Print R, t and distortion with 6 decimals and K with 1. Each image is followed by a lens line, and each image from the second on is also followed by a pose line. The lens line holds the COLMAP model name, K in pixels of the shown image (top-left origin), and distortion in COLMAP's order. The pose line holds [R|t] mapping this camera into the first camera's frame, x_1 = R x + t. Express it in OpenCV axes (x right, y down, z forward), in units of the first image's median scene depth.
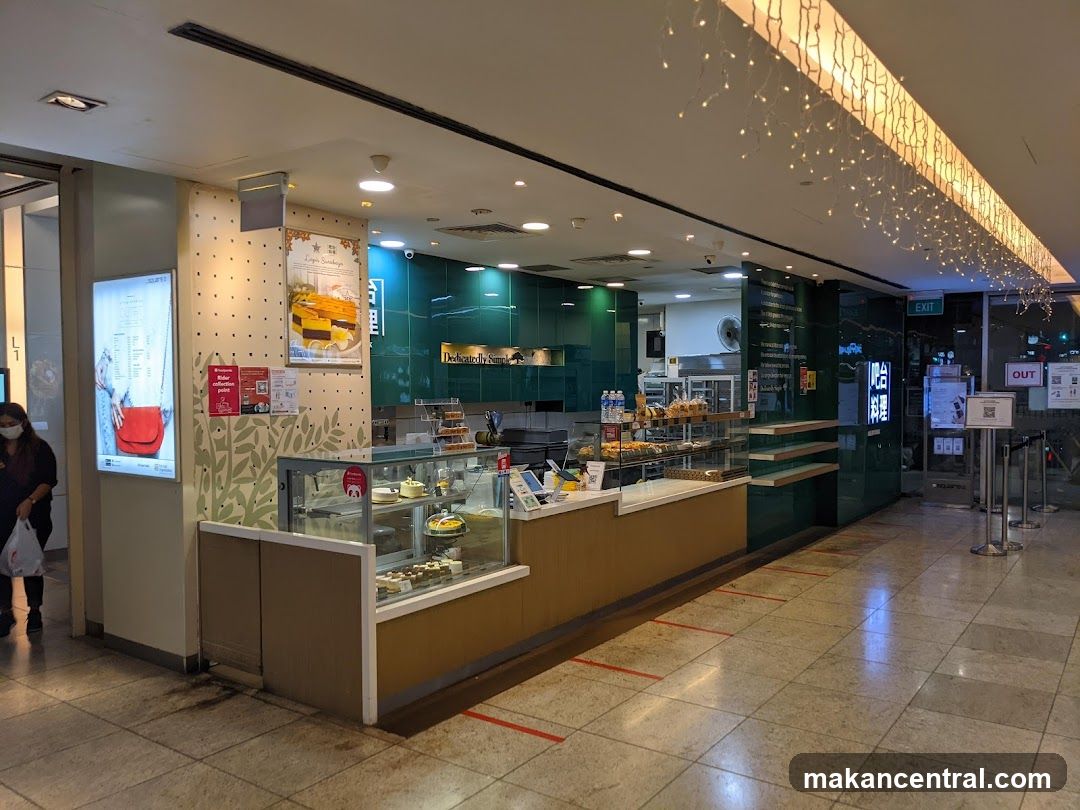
lens RADIAL K [[879.0, 0, 534.2], [0, 879.0, 438.6], [0, 0, 1]] dist [0.045992, -0.053714]
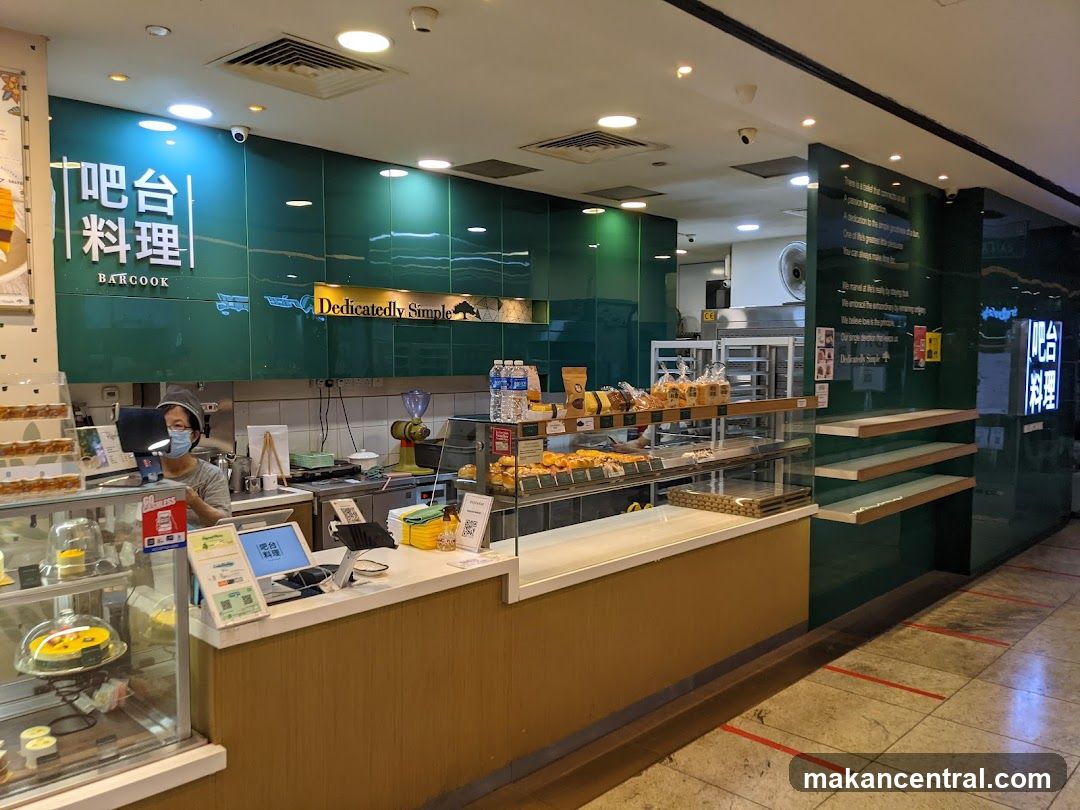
lens RADIAL K [[879.0, 0, 527.7], [0, 879.0, 433.3], [0, 0, 1]] dist [0.045992, -0.053714]
pose [[0.989705, 0.019075, -0.141848, 0.154873], [-0.015233, 0.999488, 0.028123, -0.023053], [0.142311, -0.025673, 0.989489, 0.431219]]
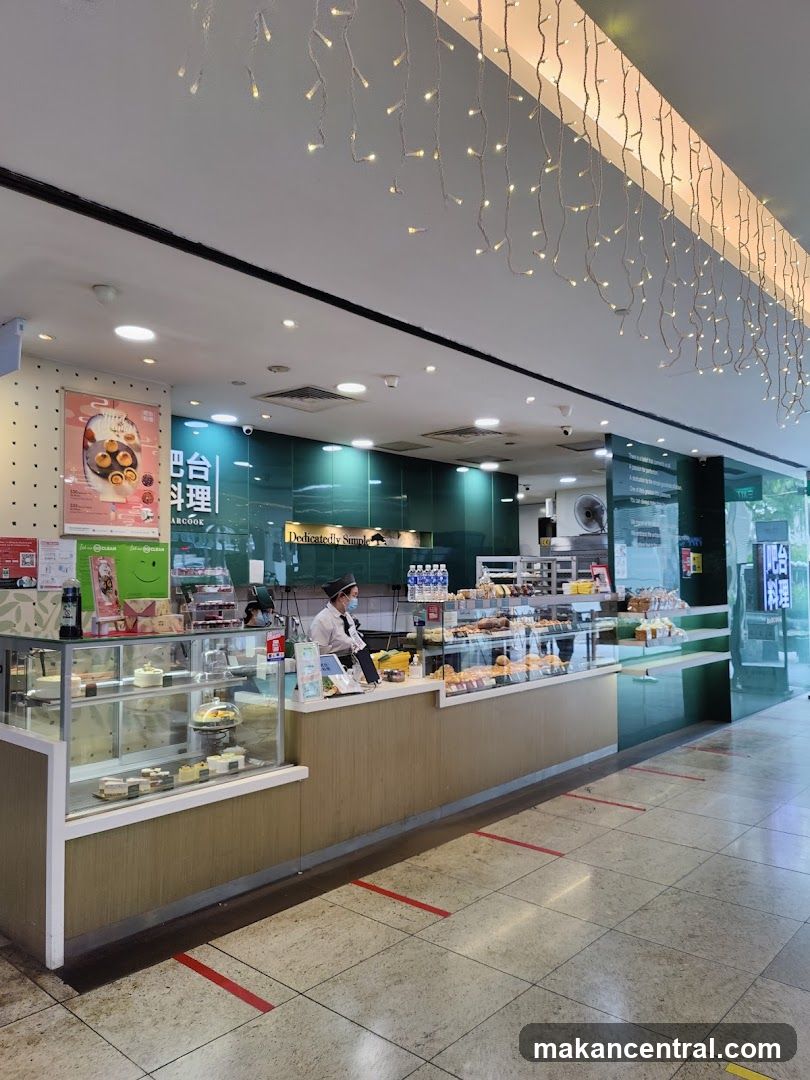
lens RADIAL K [[792.7, 0, 394.7], [0, 792.7, 562.8], [0, 0, 1]] dist [0.007835, 0.004996]
pose [[0.993466, -0.003773, -0.114064, 0.123274], [-0.005892, 0.996425, -0.084273, 0.009294], [0.113974, 0.084395, 0.989893, 0.174326]]
